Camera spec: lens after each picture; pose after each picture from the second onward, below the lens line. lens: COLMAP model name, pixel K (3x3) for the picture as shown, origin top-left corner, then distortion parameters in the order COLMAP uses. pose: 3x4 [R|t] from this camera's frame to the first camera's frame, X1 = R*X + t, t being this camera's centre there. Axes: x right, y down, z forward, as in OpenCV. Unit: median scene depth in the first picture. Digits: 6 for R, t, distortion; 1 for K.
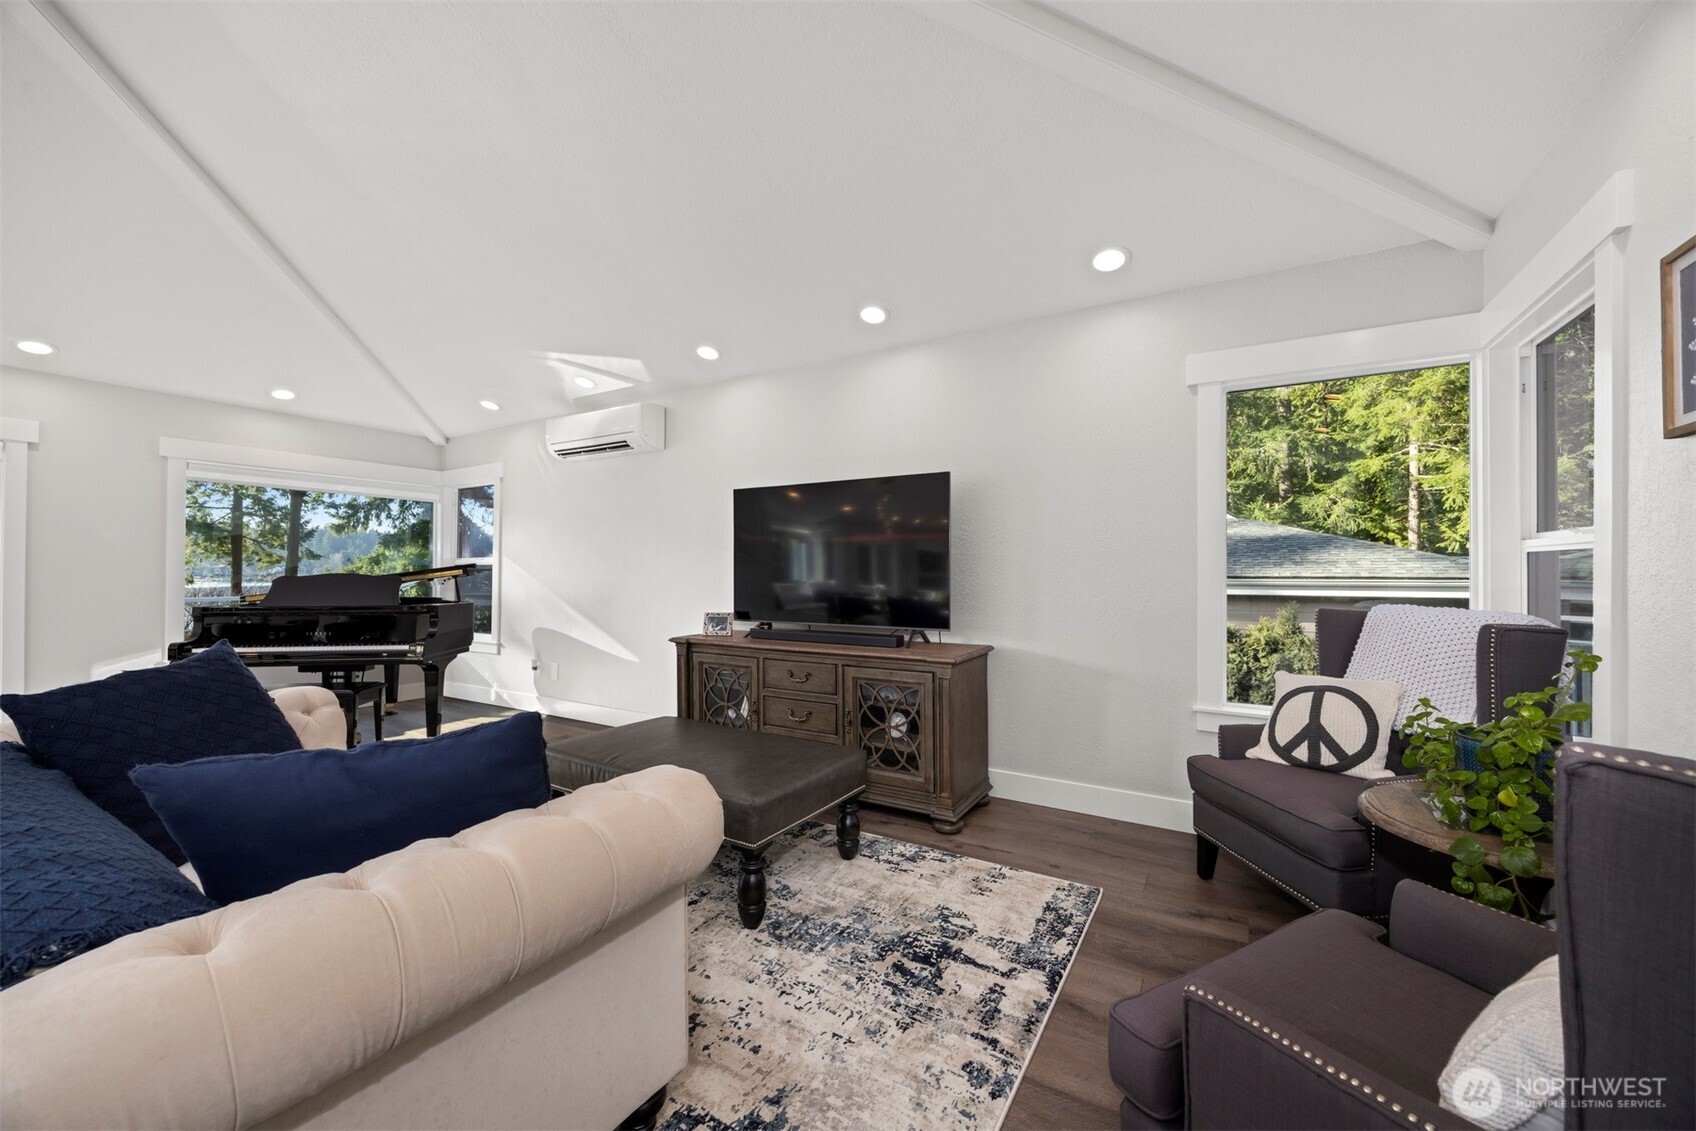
lens RADIAL K [[650.0, 0, 848.0], [0, 650.0, 565.5], [0, 0, 1]] dist [-0.001390, -0.000045]
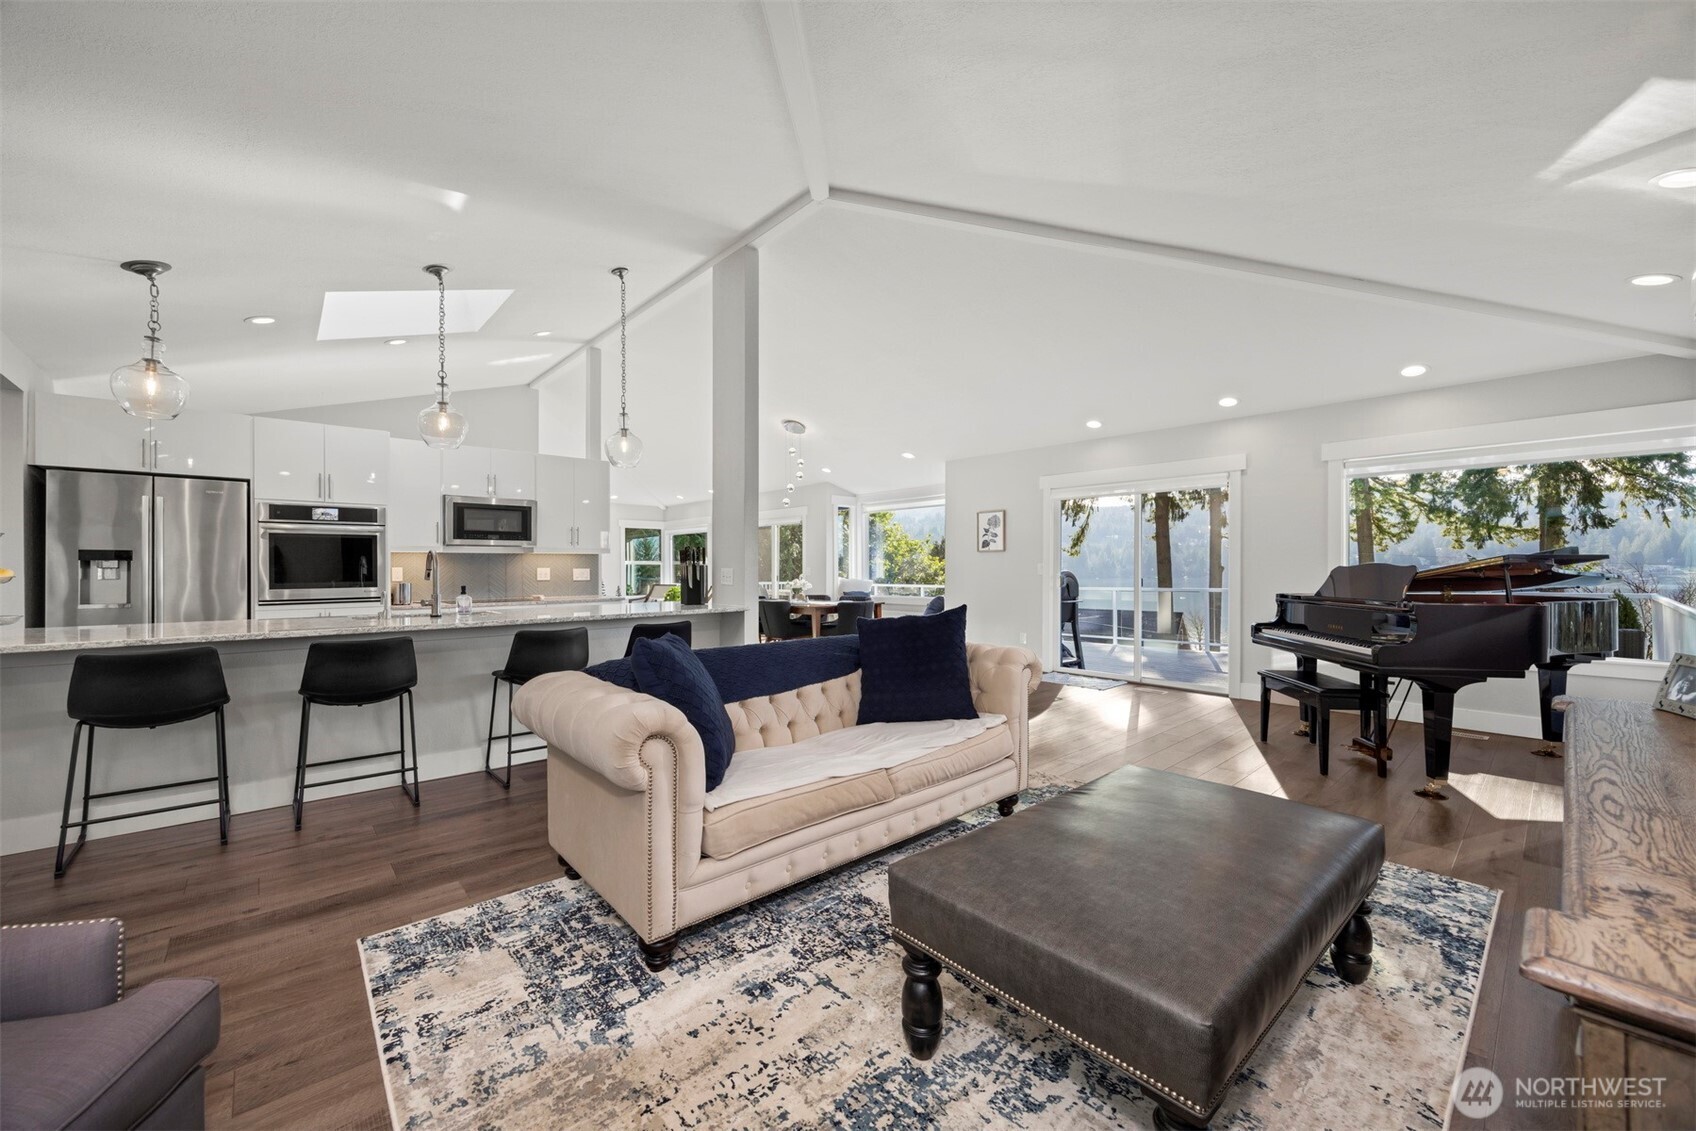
lens RADIAL K [[650.0, 0, 848.0], [0, 650.0, 565.5], [0, 0, 1]] dist [-0.001390, -0.000045]
pose [[-0.292666, -0.006950, -0.956189, 0.395953], [0.008171, 0.999919, -0.009768, 0.025035], [0.956180, -0.010672, -0.292586, 0.817476]]
